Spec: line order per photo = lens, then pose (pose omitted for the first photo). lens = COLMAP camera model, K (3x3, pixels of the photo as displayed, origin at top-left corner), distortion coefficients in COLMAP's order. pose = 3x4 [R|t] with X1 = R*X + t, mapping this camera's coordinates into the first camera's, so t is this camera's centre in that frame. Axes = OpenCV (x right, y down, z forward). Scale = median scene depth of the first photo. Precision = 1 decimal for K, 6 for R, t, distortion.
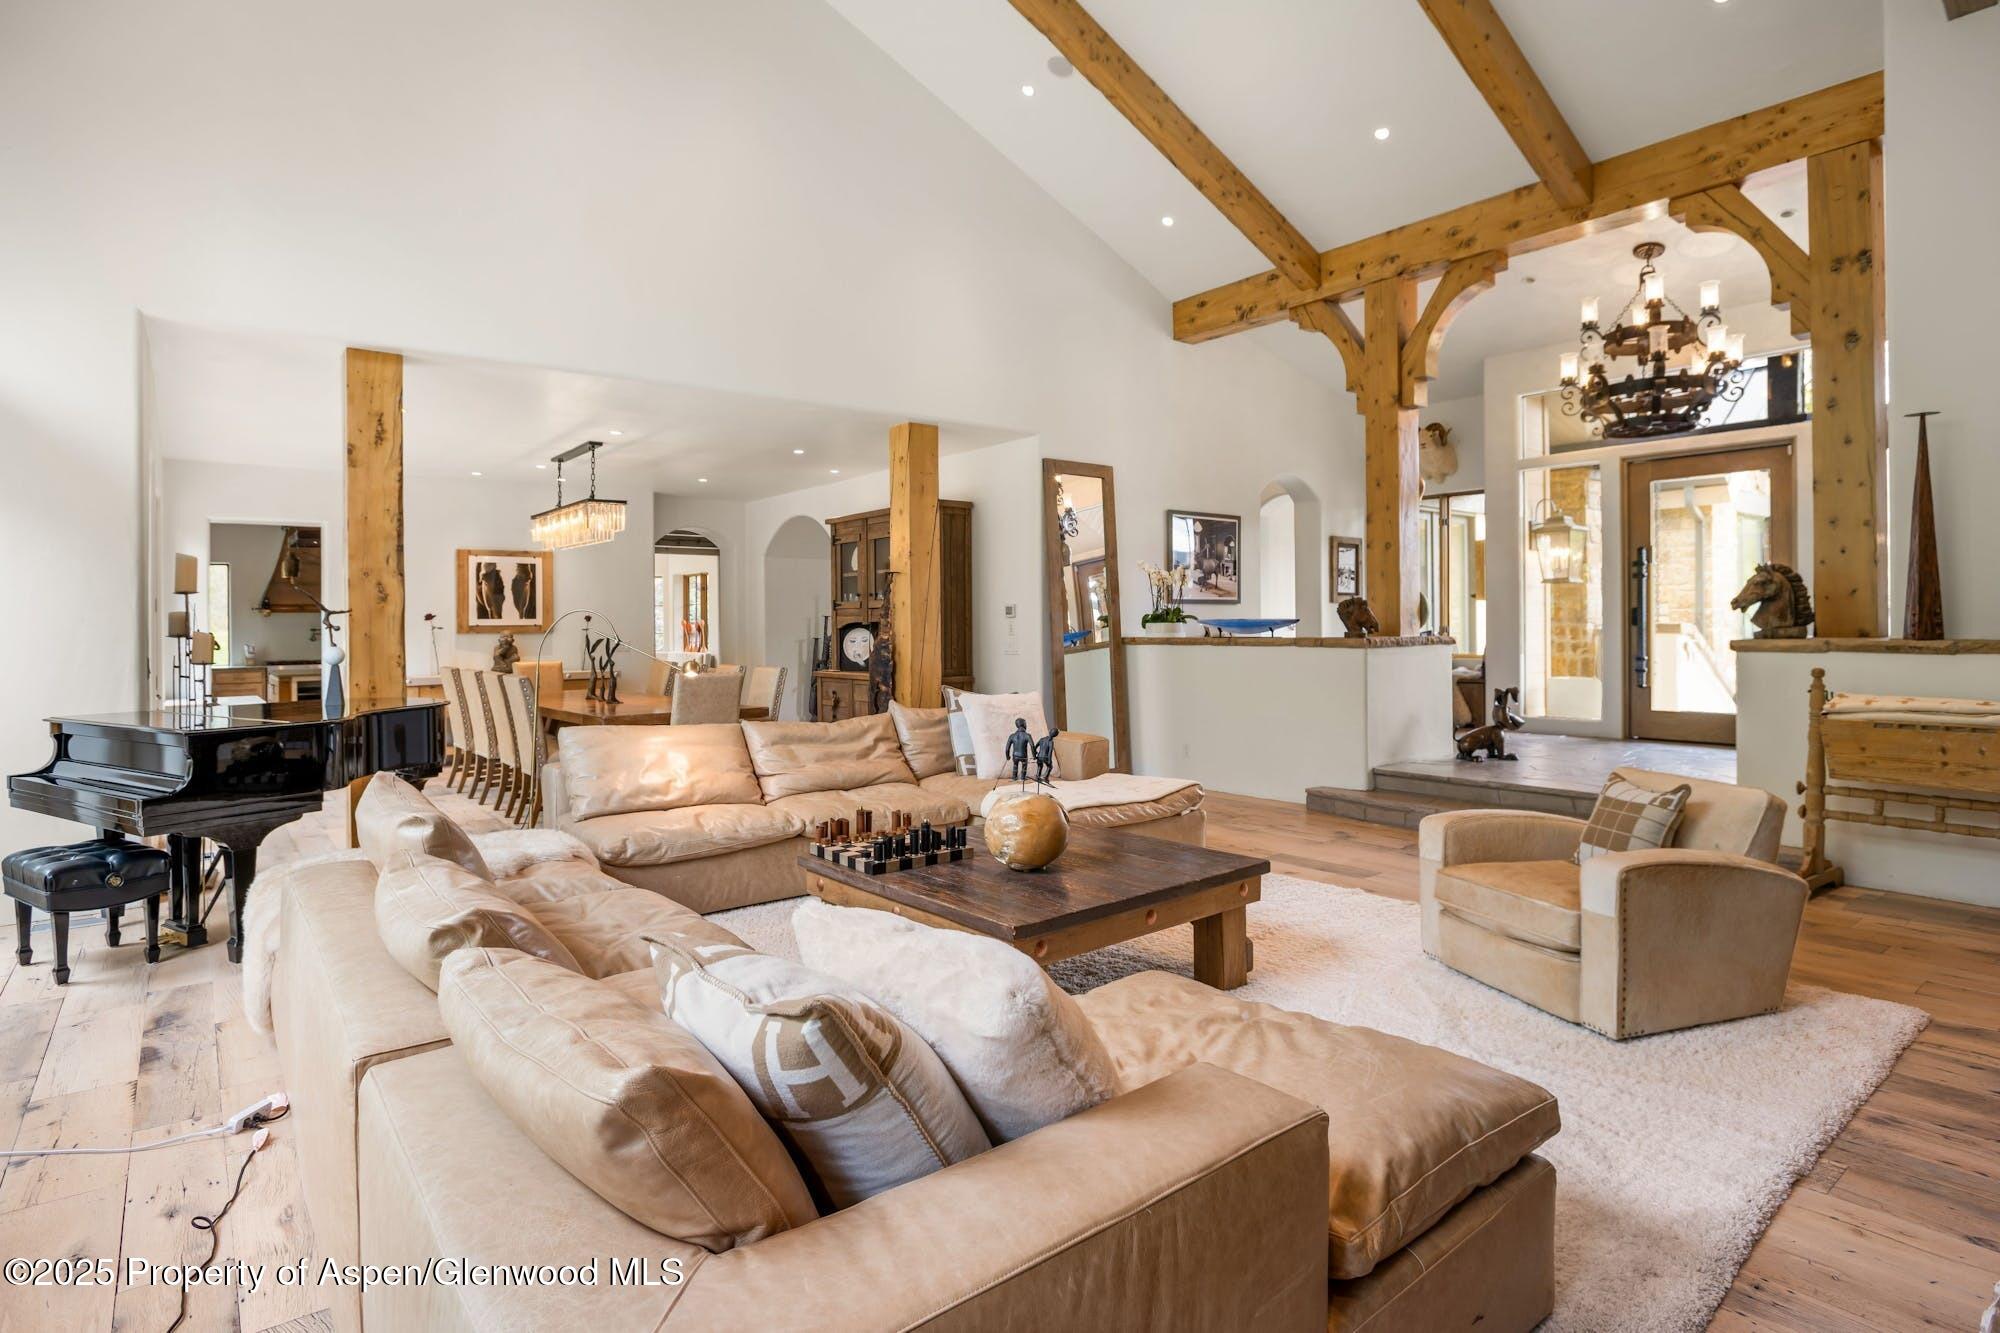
lens RADIAL K [[1035.8, 0, 1001.8], [0, 1035.8, 627.8], [0, 0, 1]] dist [0.000072, 0.000059]
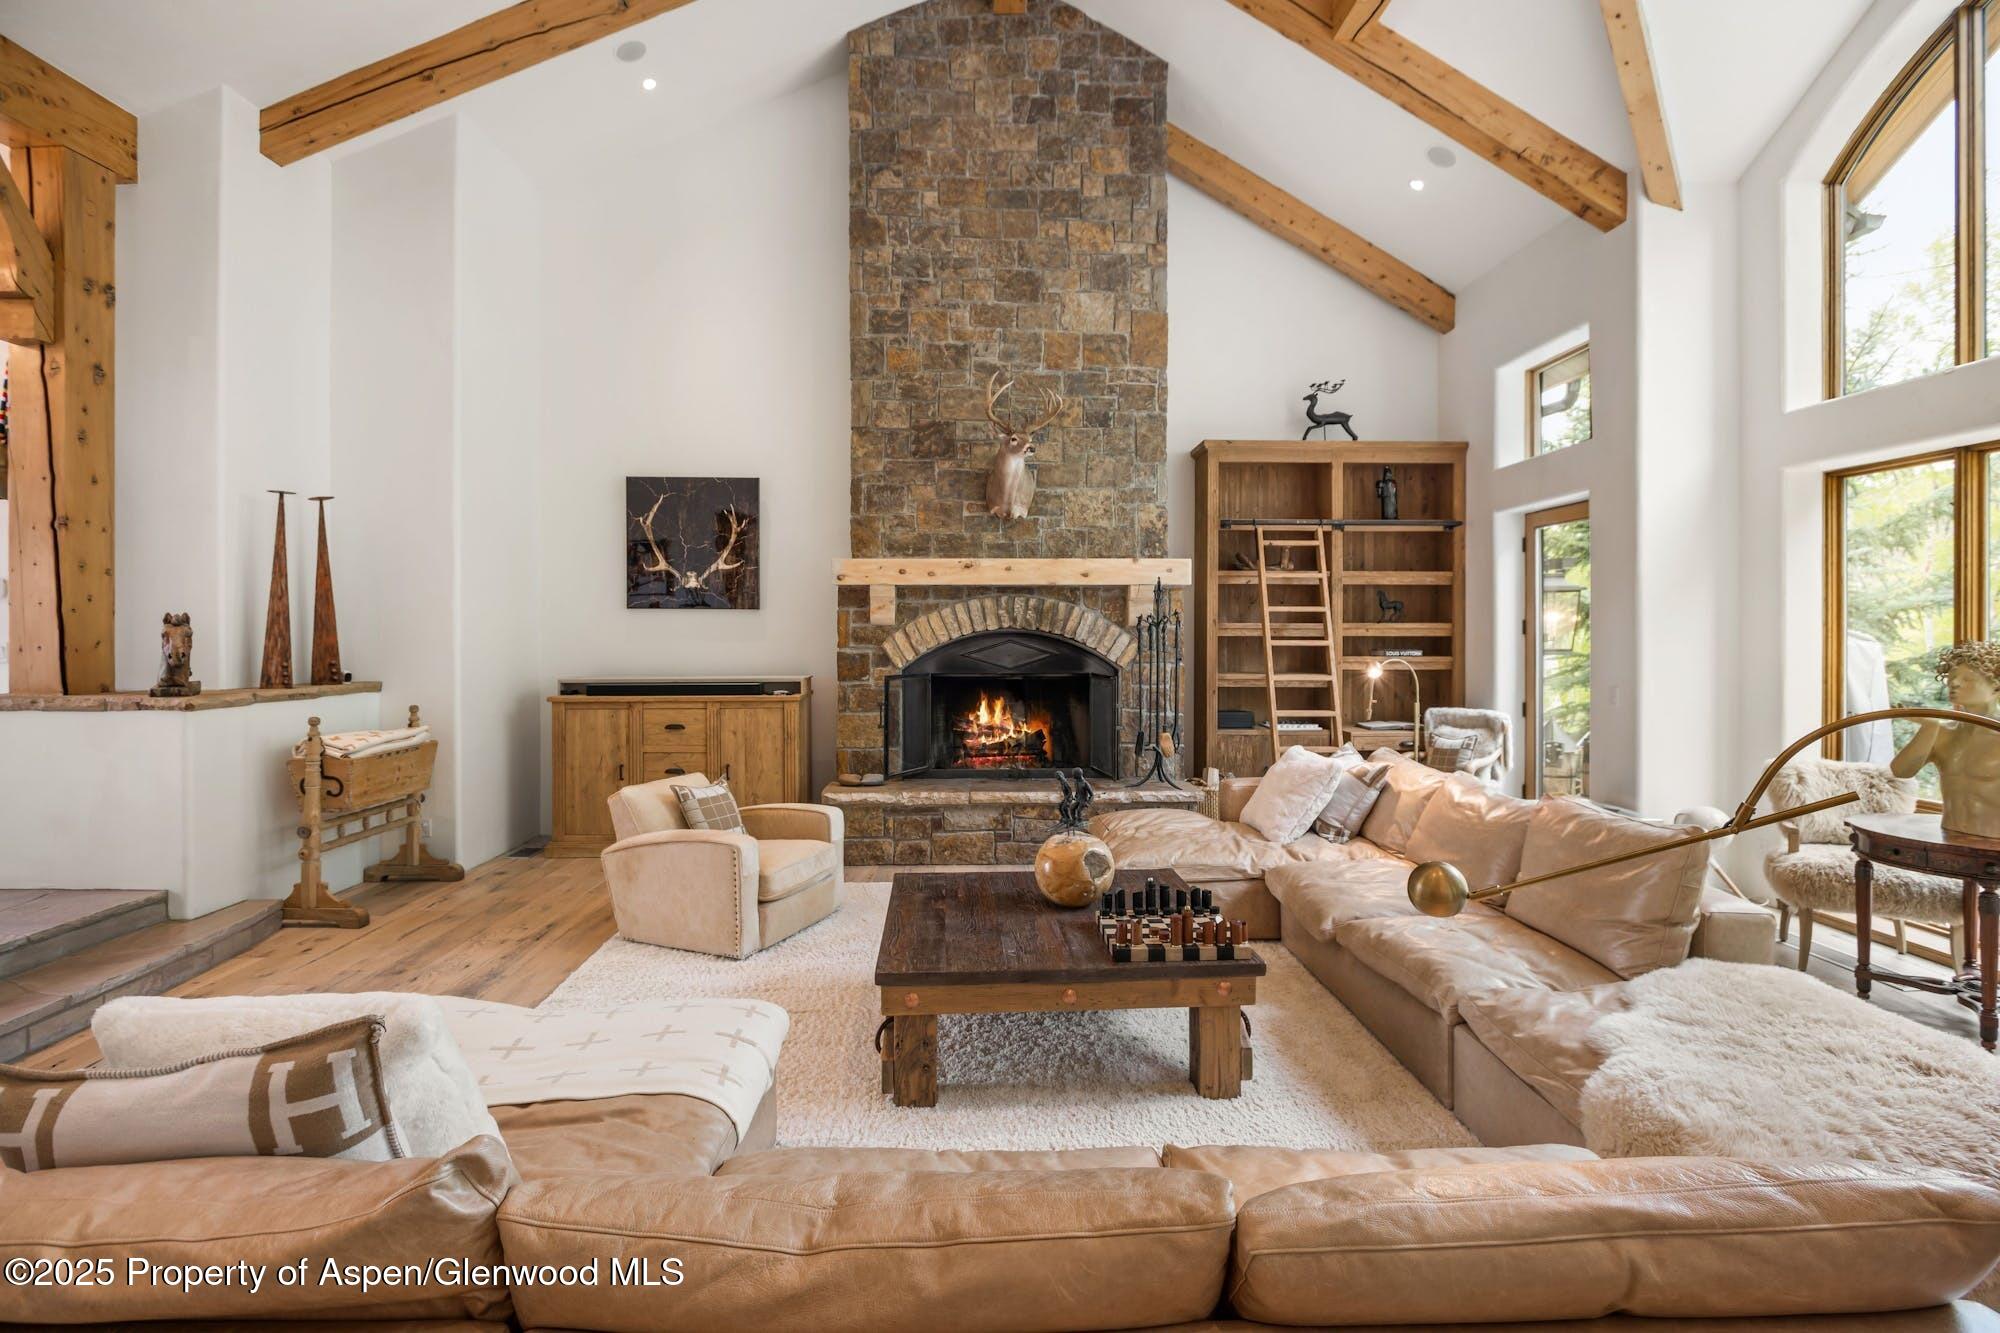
lens RADIAL K [[1035.8, 0, 1001.8], [0, 1035.8, 627.8], [0, 0, 1]] dist [0.000072, 0.000059]
pose [[-0.800949, 0.013325, 0.598585, -0.386876], [0.012654, 0.999906, -0.005326, -0.034749], [-0.598599, 0.003309, -0.801042, 1.270584]]
